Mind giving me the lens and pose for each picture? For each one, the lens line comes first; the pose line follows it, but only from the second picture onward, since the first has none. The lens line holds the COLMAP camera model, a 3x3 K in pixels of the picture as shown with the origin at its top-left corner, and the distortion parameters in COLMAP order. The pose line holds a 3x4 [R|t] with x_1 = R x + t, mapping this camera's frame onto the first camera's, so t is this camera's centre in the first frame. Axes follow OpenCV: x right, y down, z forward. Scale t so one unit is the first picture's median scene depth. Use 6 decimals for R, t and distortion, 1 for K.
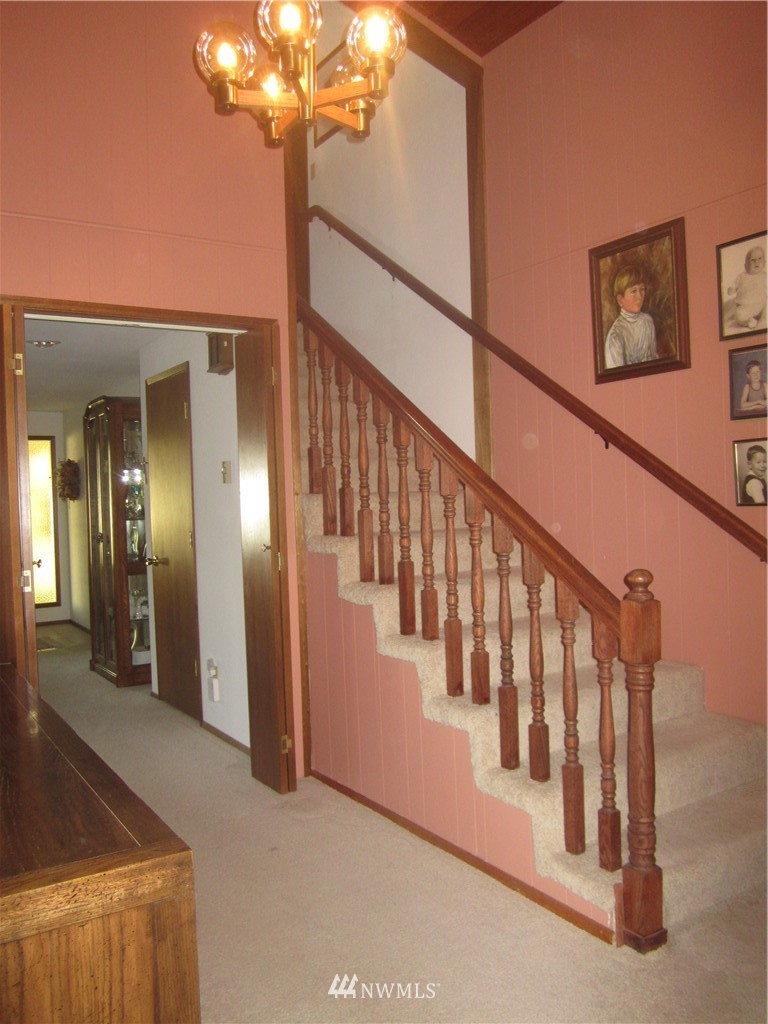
lens RADIAL K [[838.2, 0, 383.6], [0, 838.2, 509.1], [0, 0, 1]] dist [-0.045939, -0.003060]
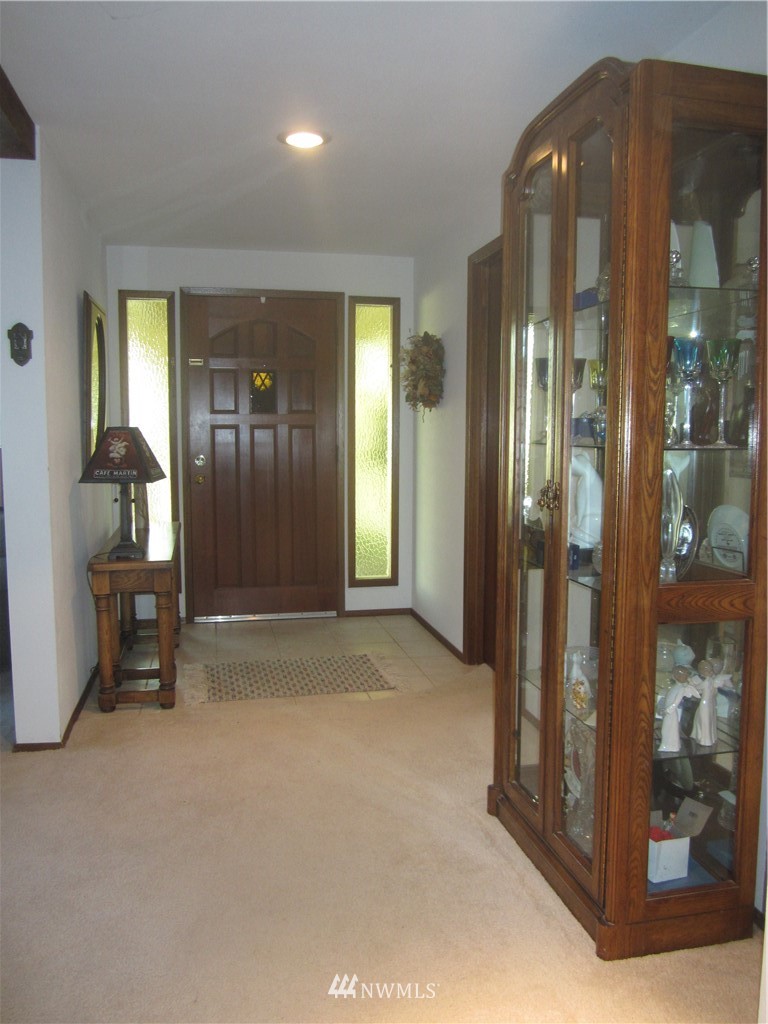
lens RADIAL K [[838.2, 0, 384.6], [0, 838.2, 513.0], [0, 0, 1]] dist [-0.045939, -0.003060]
pose [[0.936716, 0.066633, -0.343689, -0.196174], [-0.034633, 0.994542, 0.098425, 0.005399], [0.348372, -0.080294, 0.933911, 0.443151]]
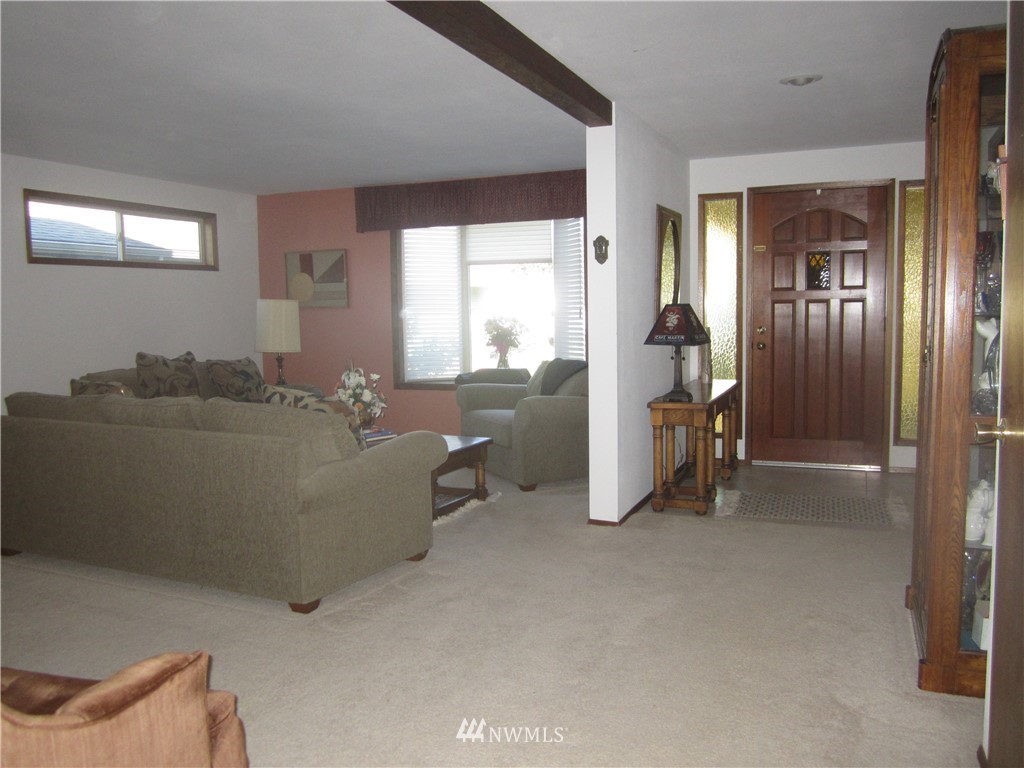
lens RADIAL K [[838.2, 0, 511.7], [0, 838.2, 385.4], [0, 0, 1]] dist [-0.045939, -0.003060]
pose [[0.570584, 0.095692, -0.815645, -0.063604], [-0.009977, 0.993923, 0.109629, 0.002155], [0.821179, -0.054414, 0.568071, 0.374031]]
